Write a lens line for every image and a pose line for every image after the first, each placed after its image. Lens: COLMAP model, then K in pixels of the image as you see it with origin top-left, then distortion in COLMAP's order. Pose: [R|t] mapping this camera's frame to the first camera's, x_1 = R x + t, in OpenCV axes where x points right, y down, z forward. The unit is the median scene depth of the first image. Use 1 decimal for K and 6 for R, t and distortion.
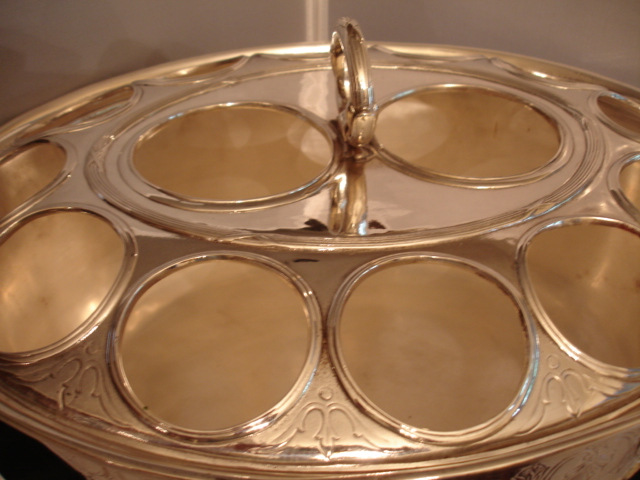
lens RADIAL K [[714.7, 0, 320.0], [0, 714.7, 240.0], [0, 0, 1]] dist [-0.099730, -0.024010]
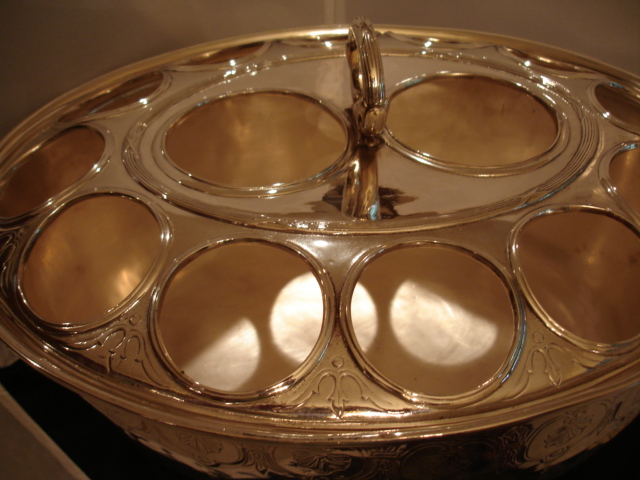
lens RADIAL K [[714.7, 0, 320.0], [0, 714.7, 240.0], [0, 0, 1]] dist [-0.099730, -0.024010]
pose [[0.999714, 0.010702, -0.021365, 0.001594], [-0.009409, 0.998171, 0.059722, -0.046241], [0.021966, -0.059504, 0.997986, -0.131807]]
